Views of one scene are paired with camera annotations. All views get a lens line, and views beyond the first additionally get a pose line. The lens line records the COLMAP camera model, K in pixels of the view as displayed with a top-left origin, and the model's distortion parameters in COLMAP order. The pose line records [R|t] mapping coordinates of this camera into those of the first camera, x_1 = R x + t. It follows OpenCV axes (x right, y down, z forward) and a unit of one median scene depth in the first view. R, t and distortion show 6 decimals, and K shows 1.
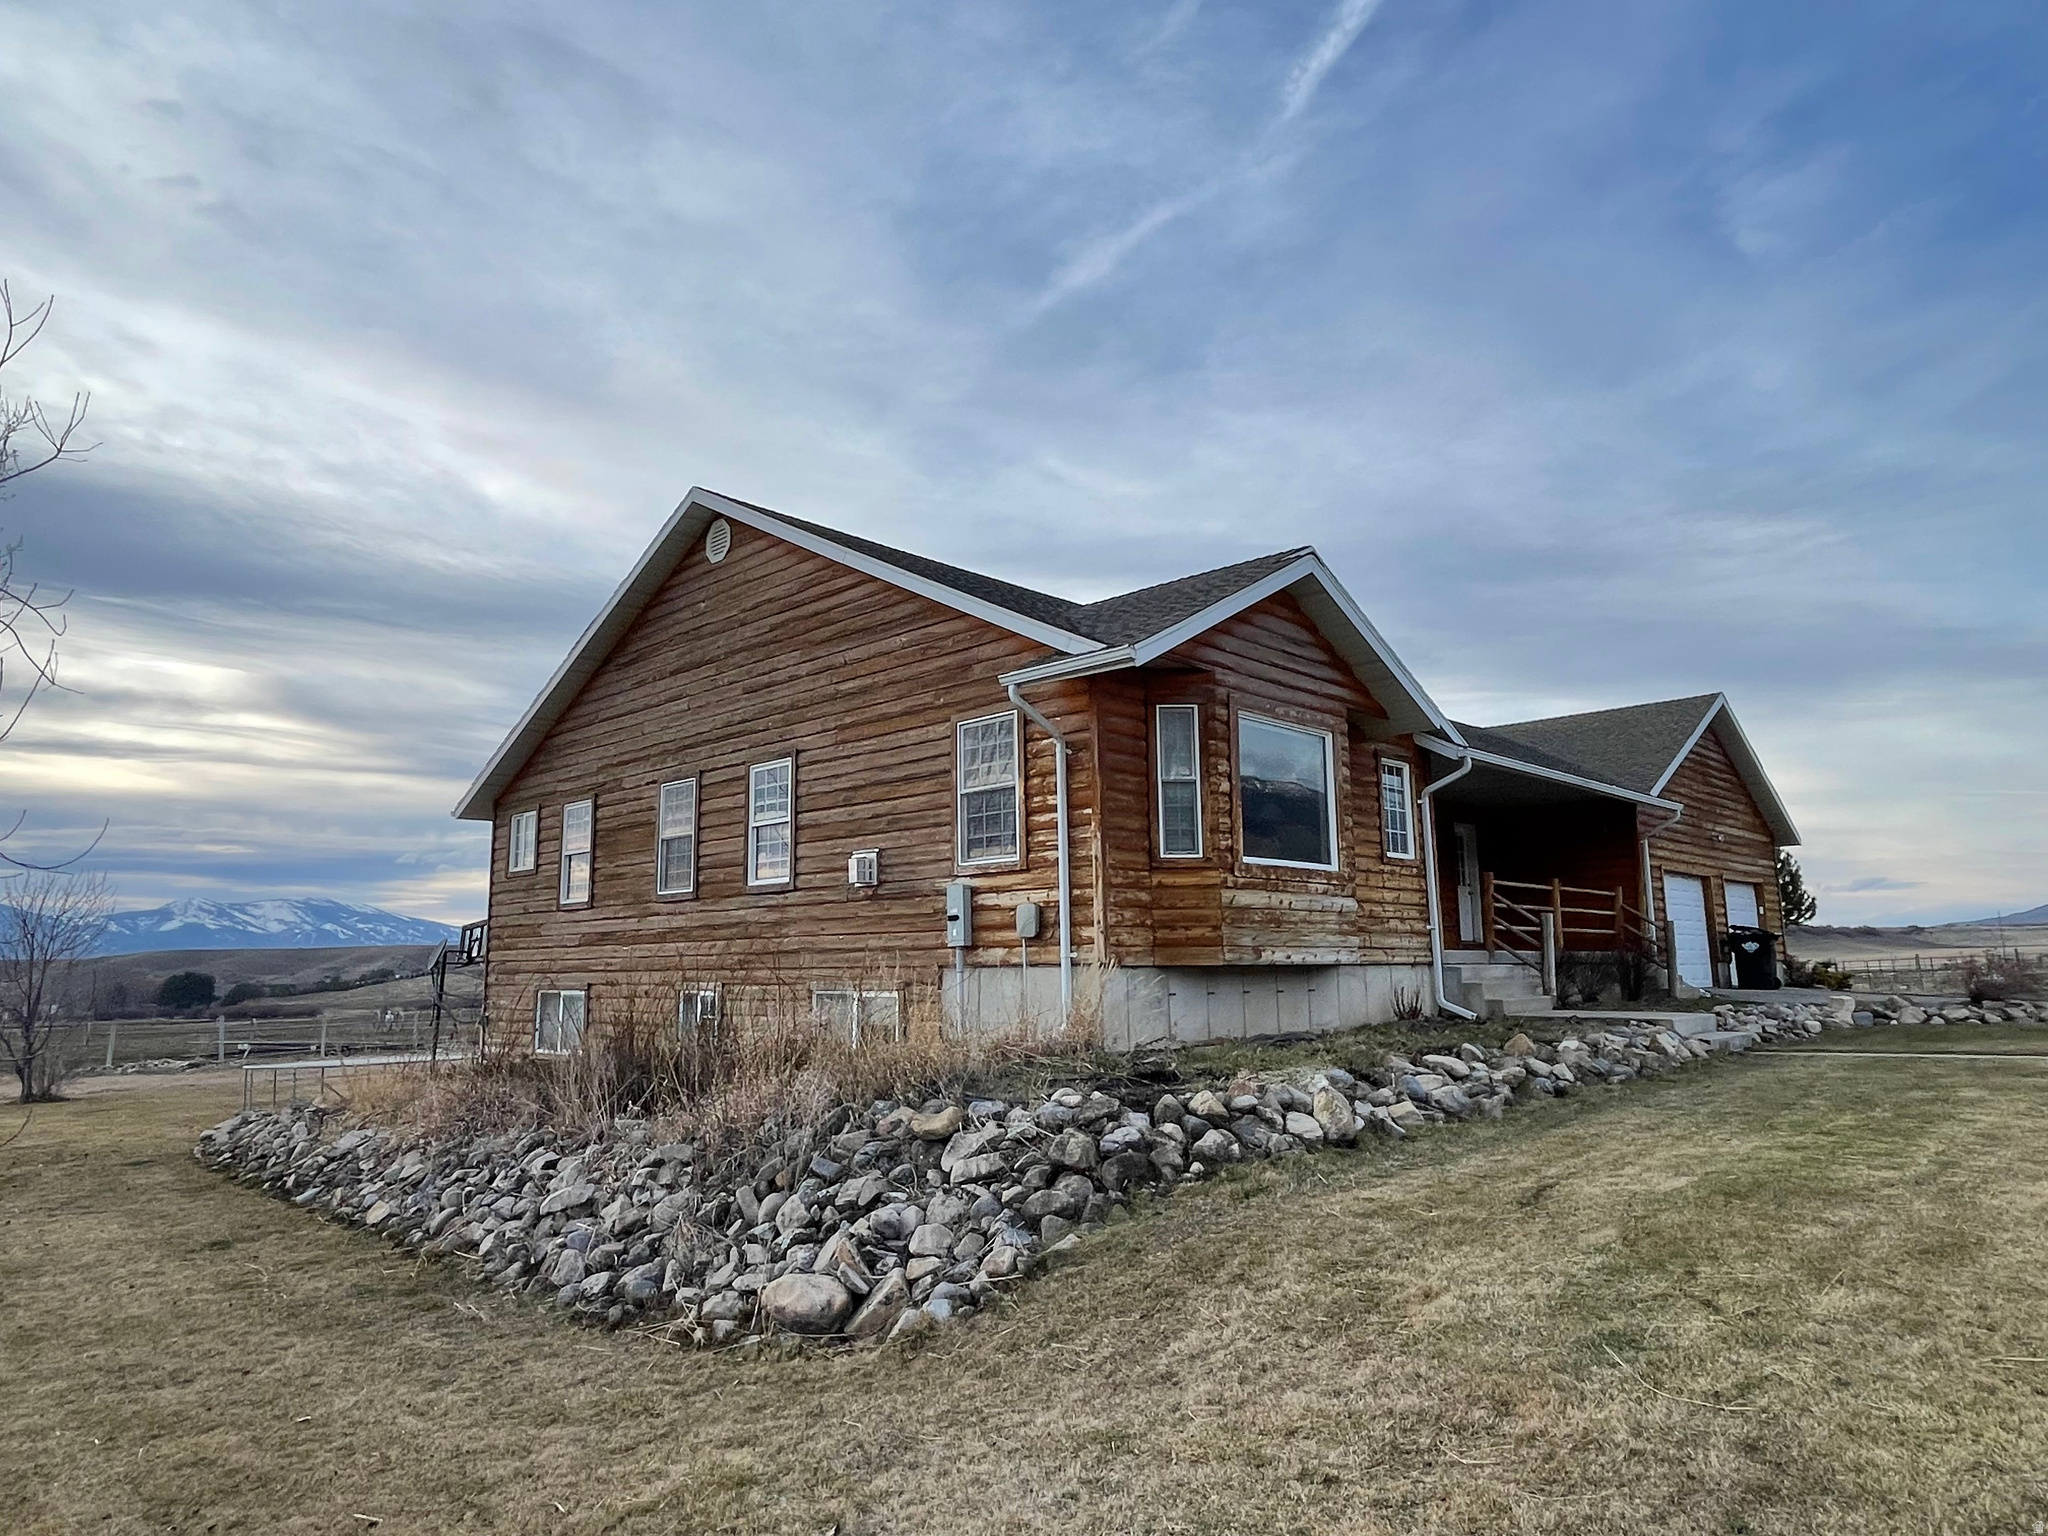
lens RADIAL K [[1248.8, 0, 1032.5], [0, 1248.8, 771.8], [0, 0, 1]] dist [-0.016981, 0.010832]
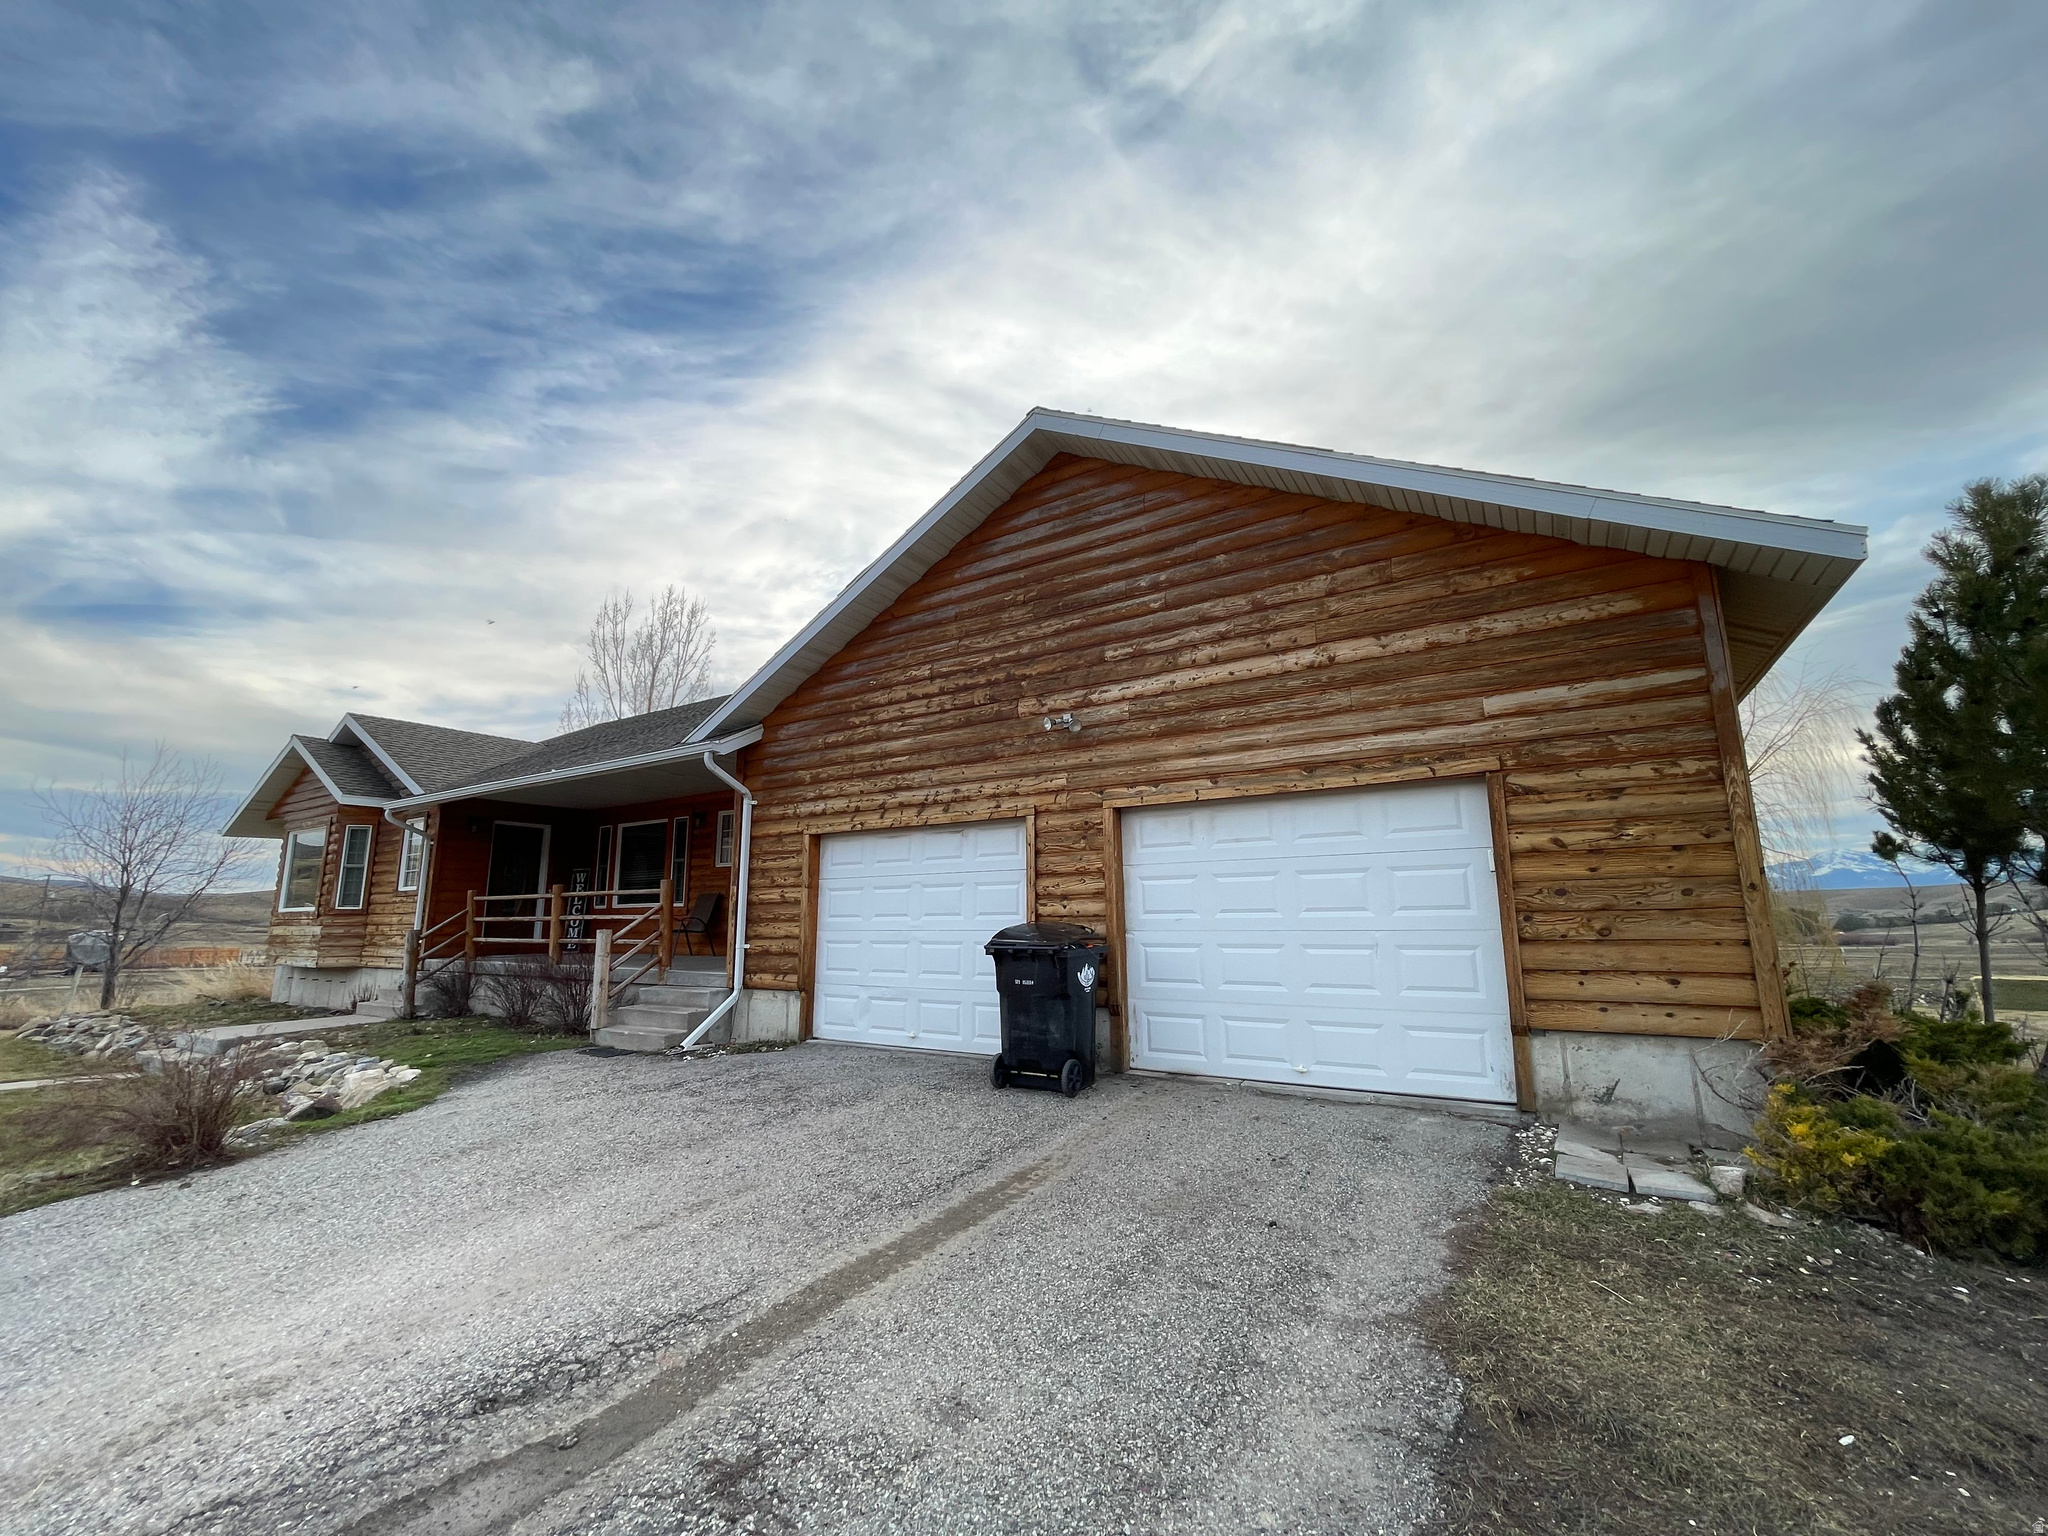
lens RADIAL K [[829.2, 0, 1022.6], [0, 829.2, 784.3], [0, 0, 1]] dist [-0.002431, 0.000668]
pose [[0.206184, -0.148856, -0.967125, 0.812161], [0.161043, 0.980046, -0.116512, 0.104126], [0.965170, -0.131726, 0.226042, 0.899820]]
